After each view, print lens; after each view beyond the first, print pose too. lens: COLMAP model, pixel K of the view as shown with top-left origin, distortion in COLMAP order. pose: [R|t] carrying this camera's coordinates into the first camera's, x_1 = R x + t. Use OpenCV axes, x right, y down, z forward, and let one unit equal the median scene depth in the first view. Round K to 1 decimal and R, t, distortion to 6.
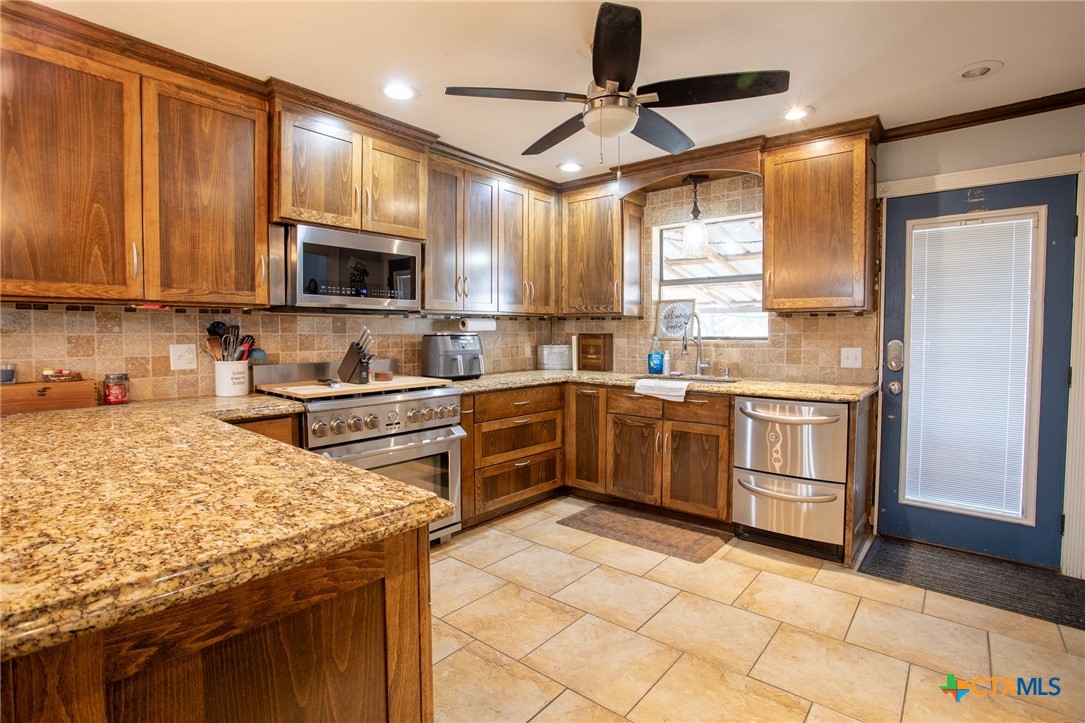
lens RADIAL K [[523.8, 0, 537.1], [0, 523.8, 355.0], [0, 0, 1]] dist [-0.065882, 0.023326]
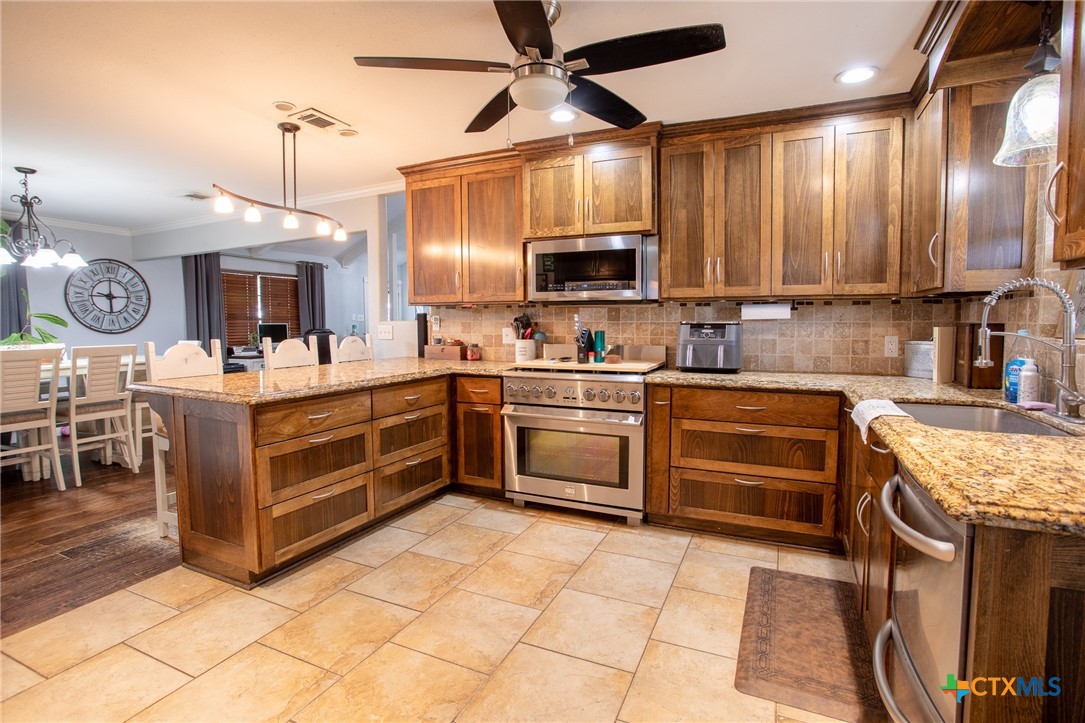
lens RADIAL K [[523.8, 0, 543.9], [0, 523.8, 355.7], [0, 0, 1]] dist [-0.065882, 0.023326]
pose [[0.272982, 0.061469, -0.960053, 0.730601], [-0.042664, 0.997748, 0.051752, -0.019032], [0.961073, 0.026832, 0.274990, 0.530773]]
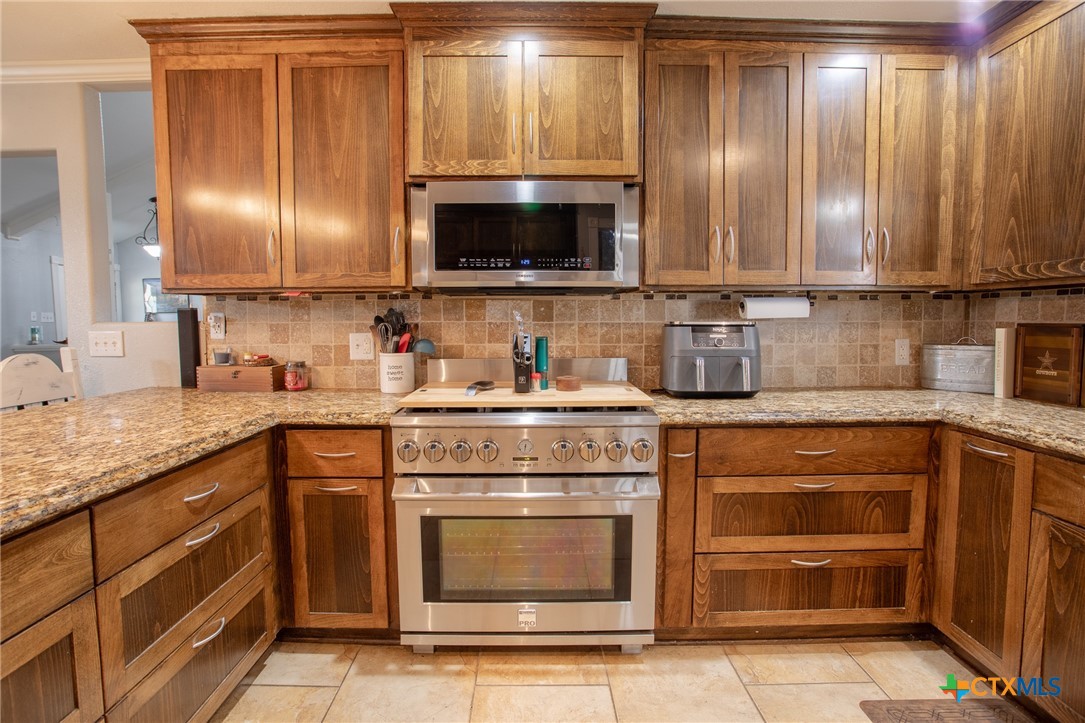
lens RADIAL K [[523.8, 0, 538.4], [0, 523.8, 354.1], [0, 0, 1]] dist [-0.065882, 0.023326]
pose [[0.653716, 0.047477, -0.755249, 0.201599], [-0.031176, 0.998872, 0.035807, -0.021561], [0.756098, 0.000139, 0.654459, 0.496906]]
